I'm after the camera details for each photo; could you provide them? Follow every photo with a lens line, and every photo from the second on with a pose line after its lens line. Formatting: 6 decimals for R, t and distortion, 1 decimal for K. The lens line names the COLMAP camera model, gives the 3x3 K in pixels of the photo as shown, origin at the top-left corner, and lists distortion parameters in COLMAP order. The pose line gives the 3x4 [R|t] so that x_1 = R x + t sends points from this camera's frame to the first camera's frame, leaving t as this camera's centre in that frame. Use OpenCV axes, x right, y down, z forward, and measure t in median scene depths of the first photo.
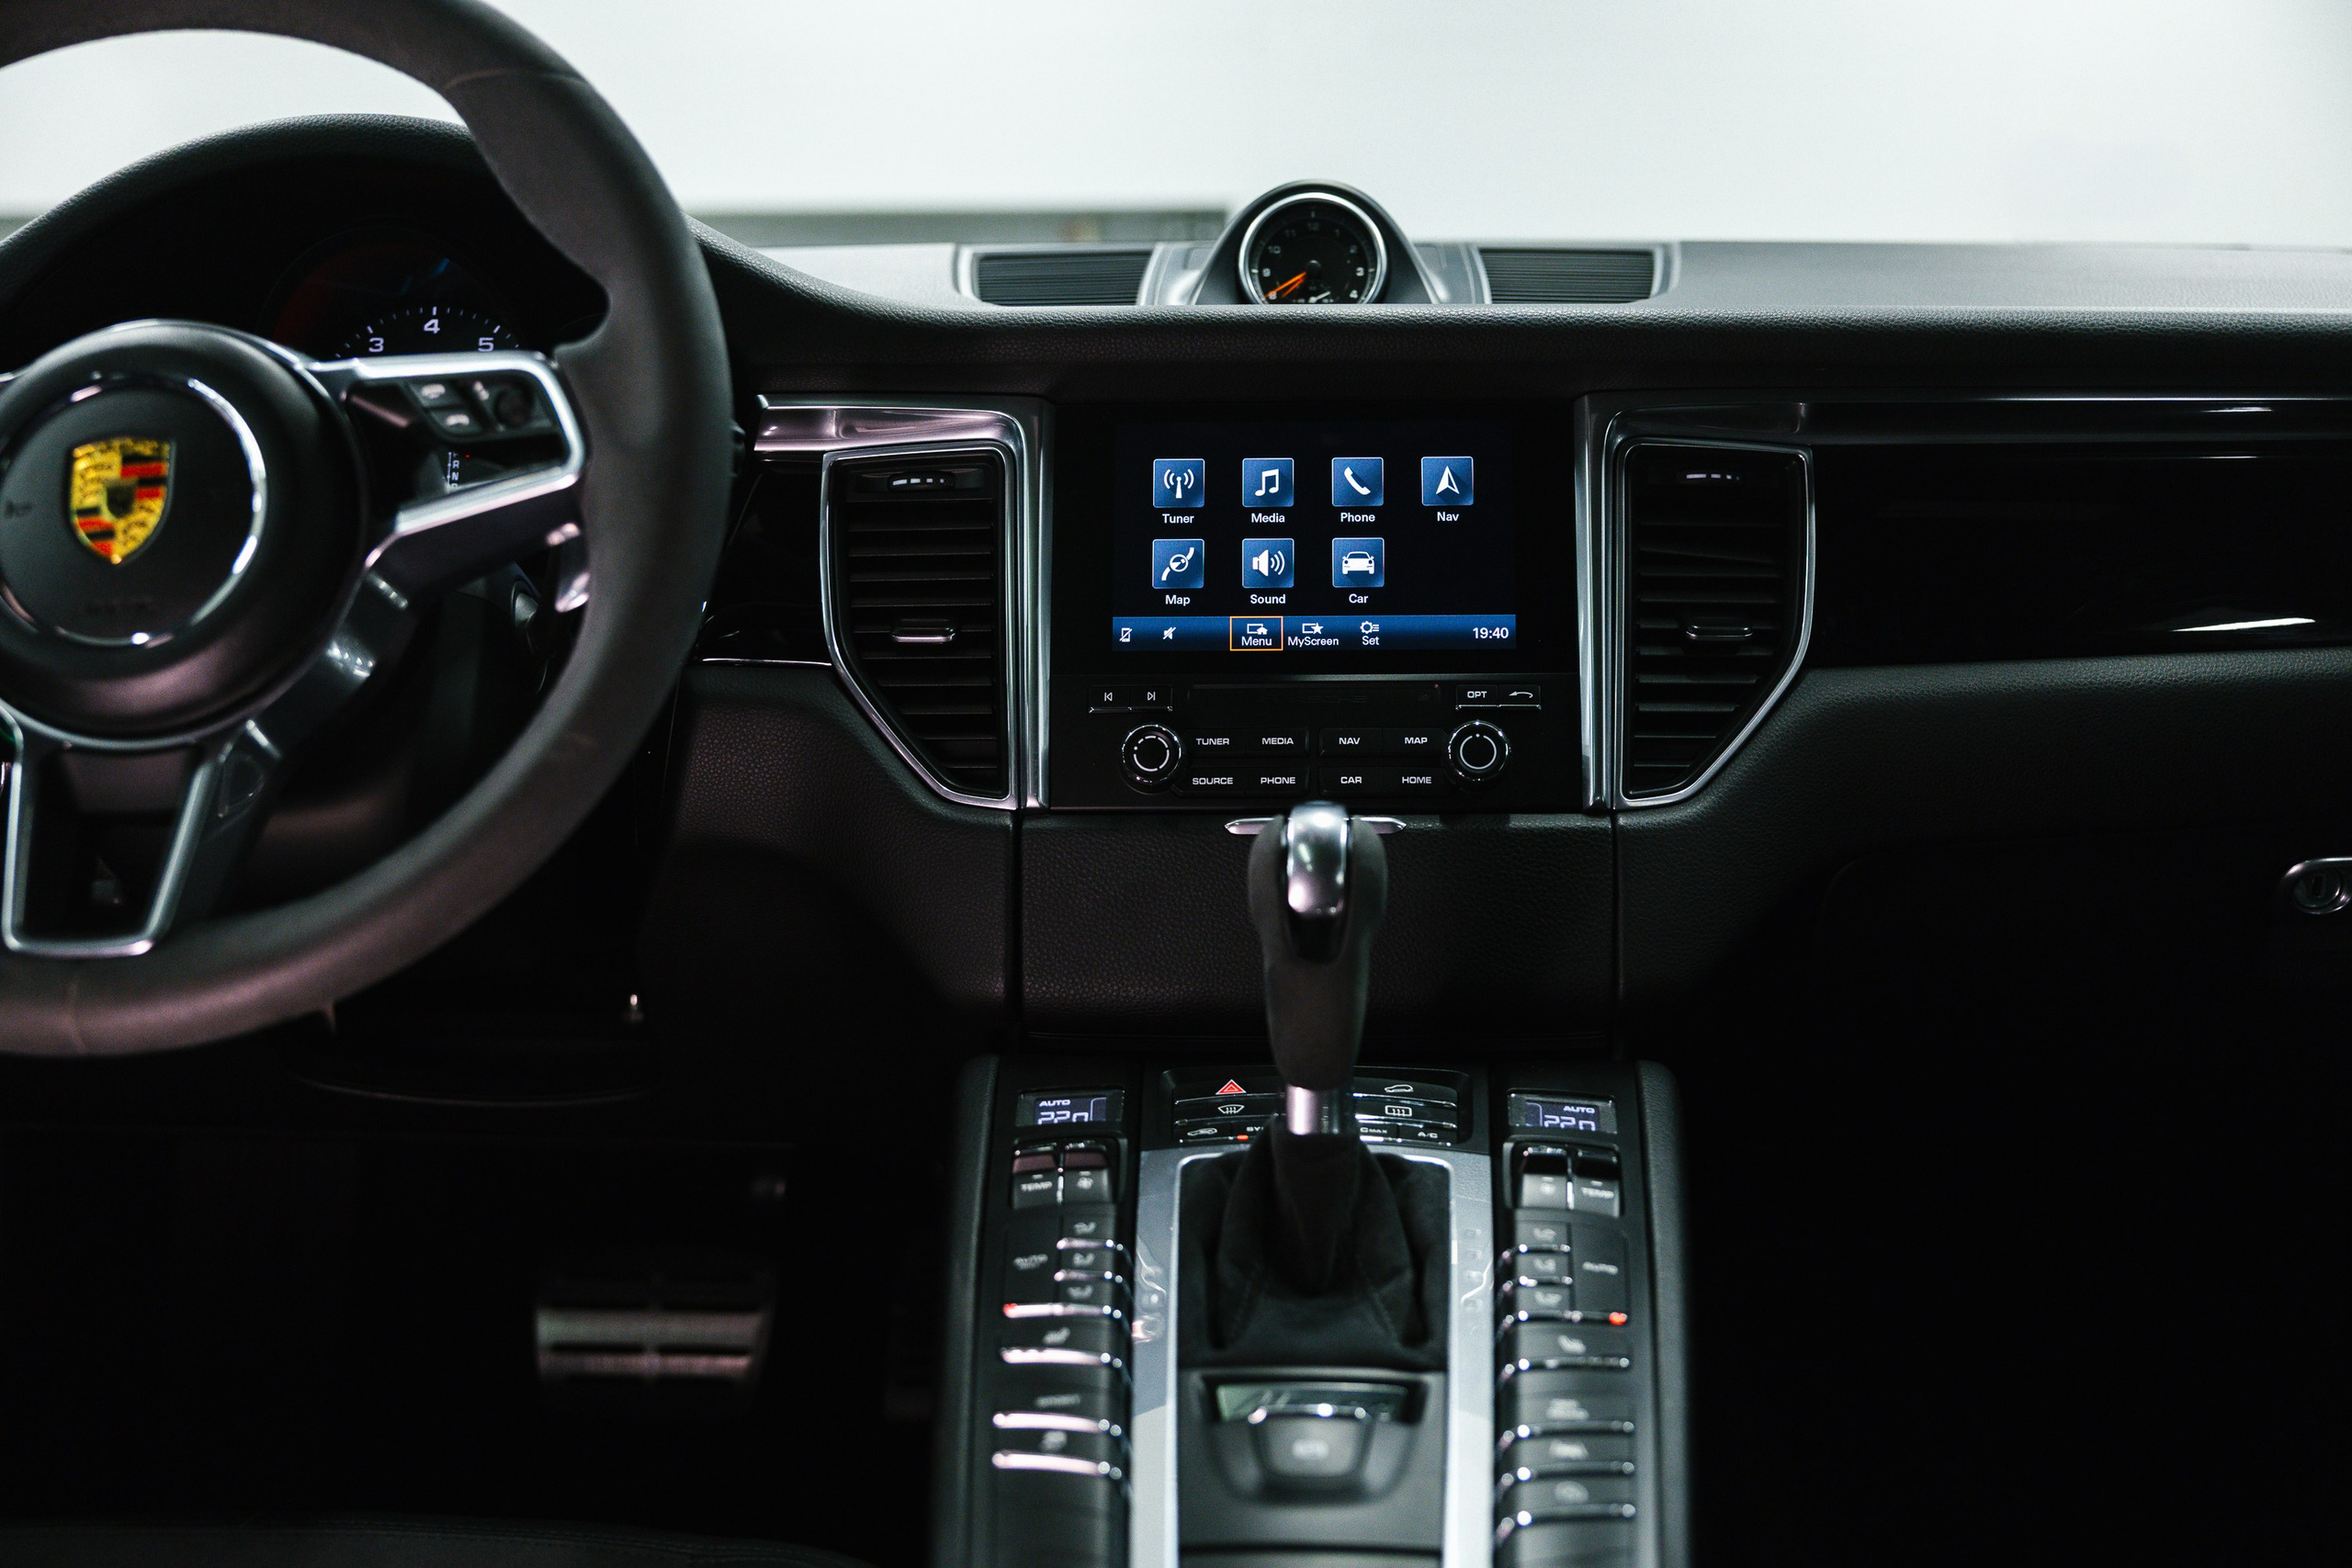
lens RADIAL K [[2822.6, 0, 1174.9], [0, 2822.6, 793.4], [0, 0, 1]] dist [0.026058, 0.000000]
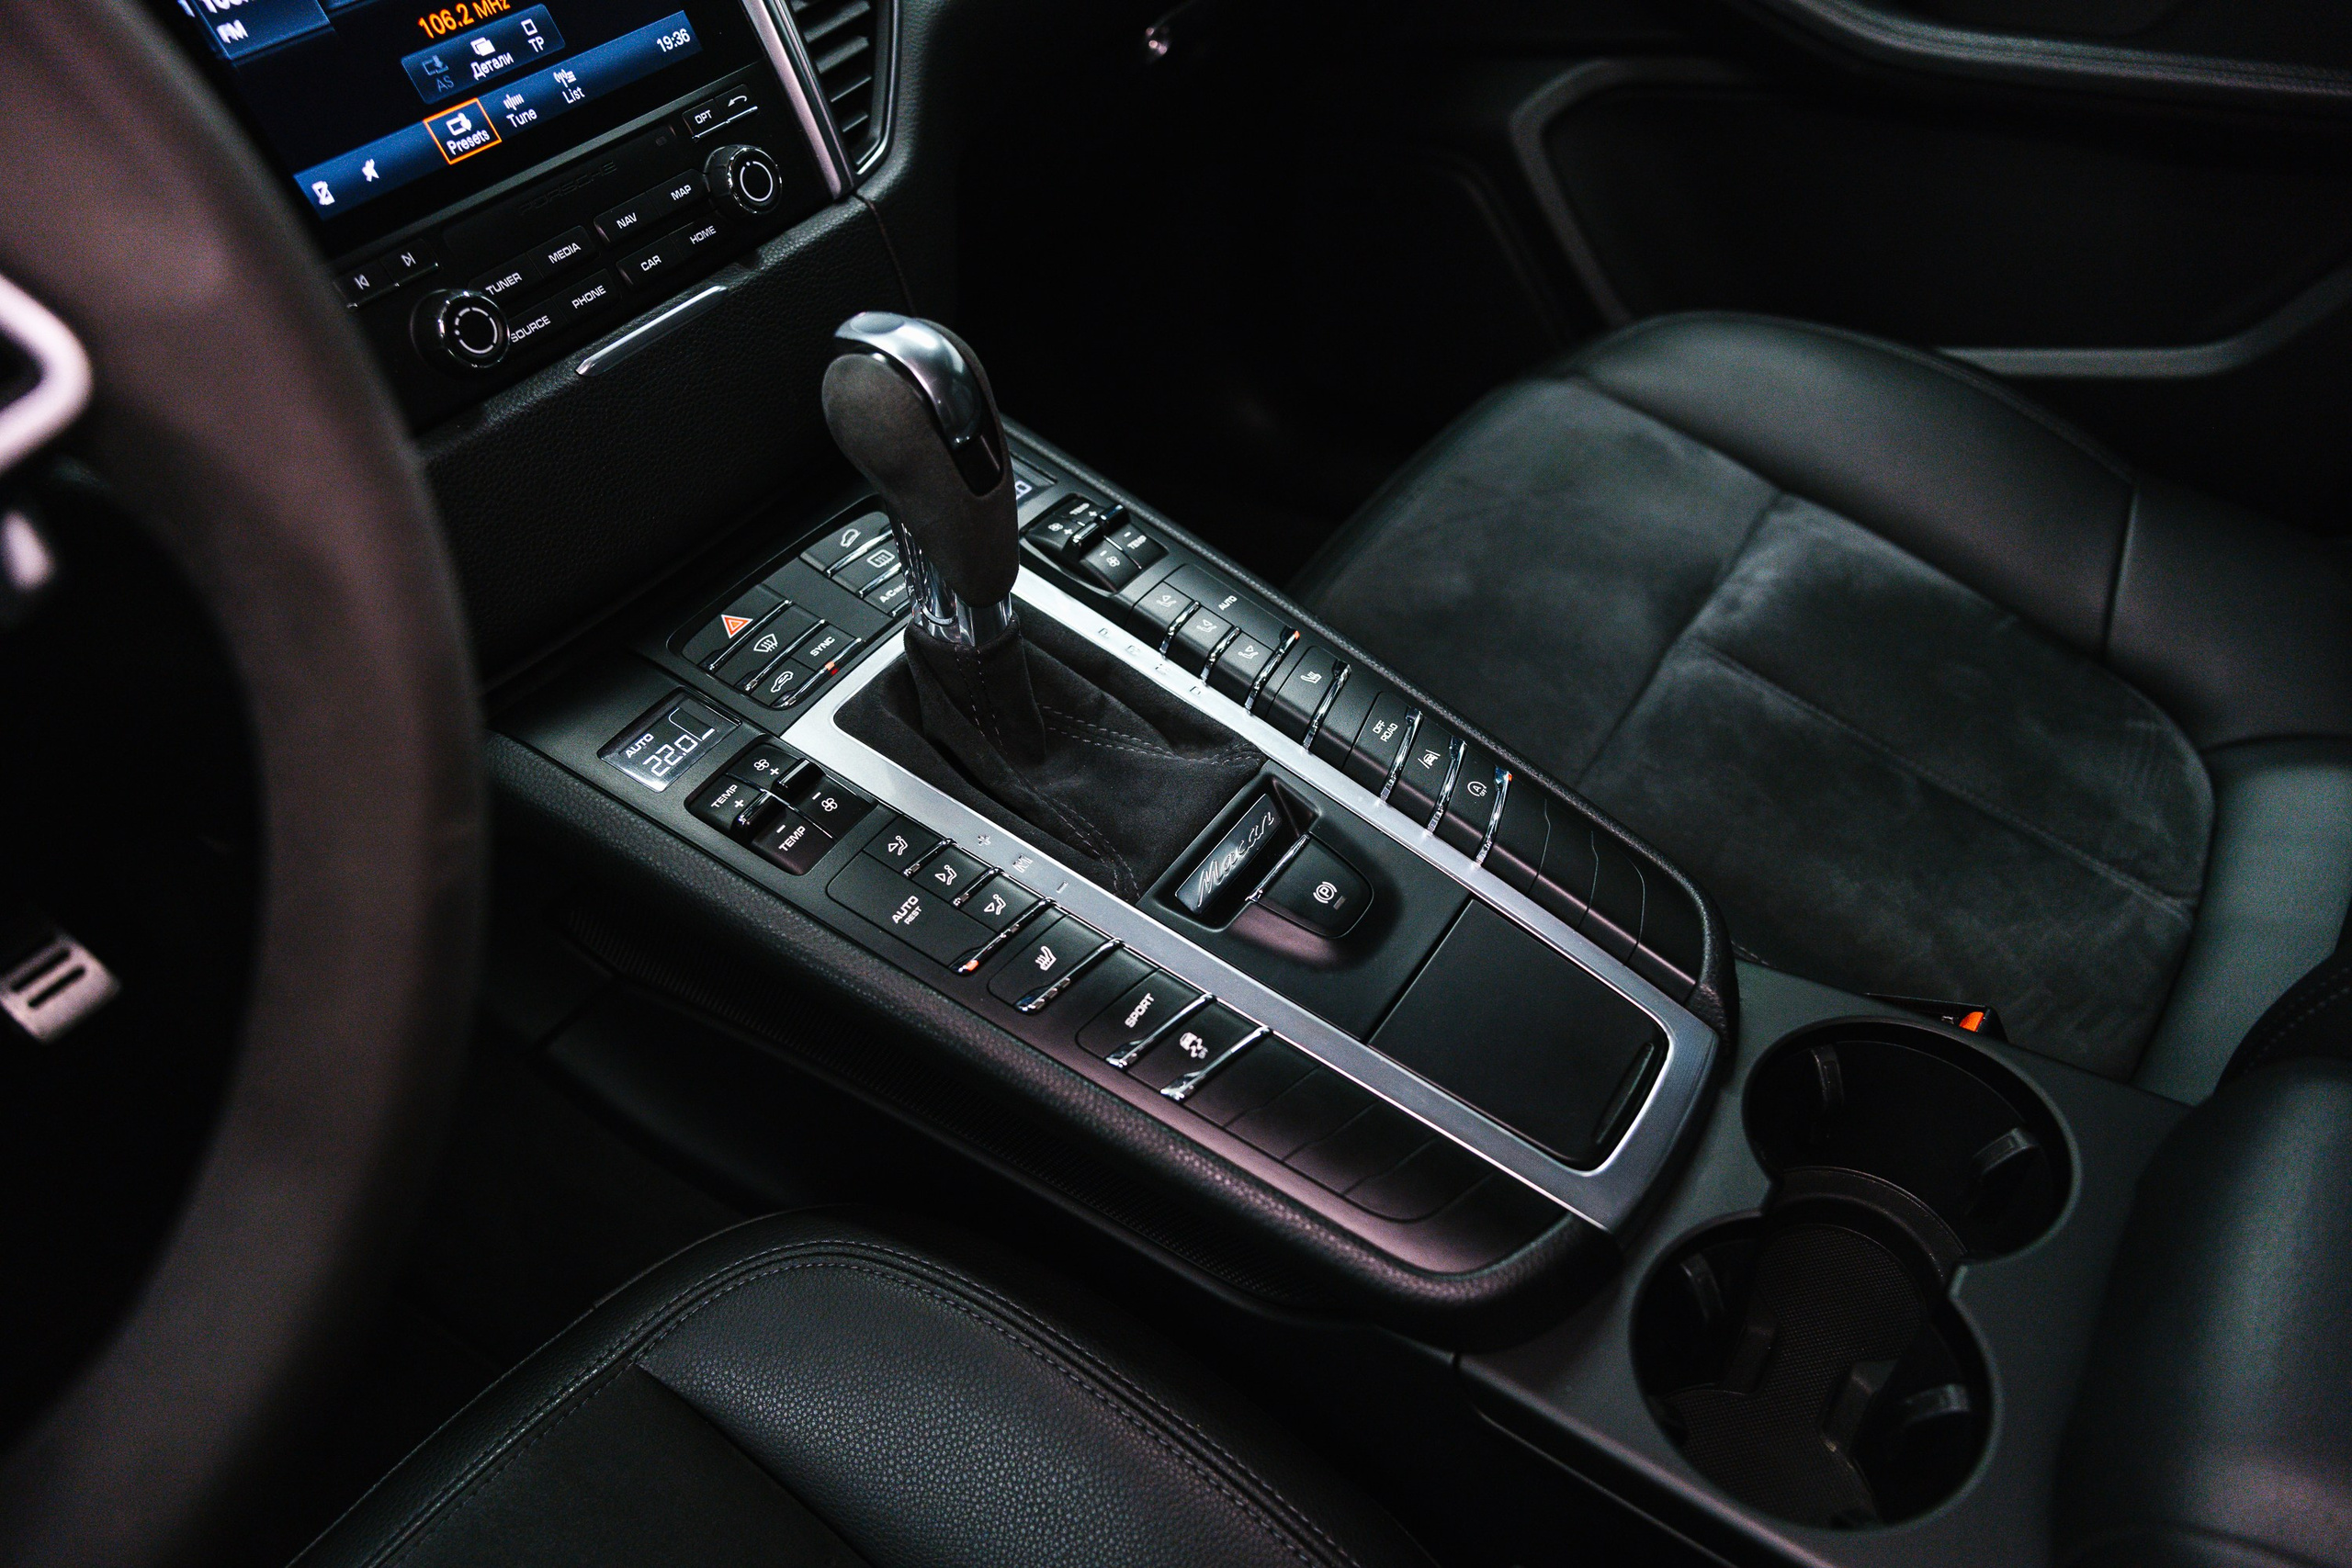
lens RADIAL K [[1606.1, 0, 1154.4], [0, 1606.1, 790.4], [0, 0, 1]] dist [0.007248, 0.001152]
pose [[0.522898, -0.601255, 0.604210, -0.266857], [0.202344, 0.776132, 0.597223, -0.149066], [-0.828031, -0.190028, 0.527498, 0.562992]]
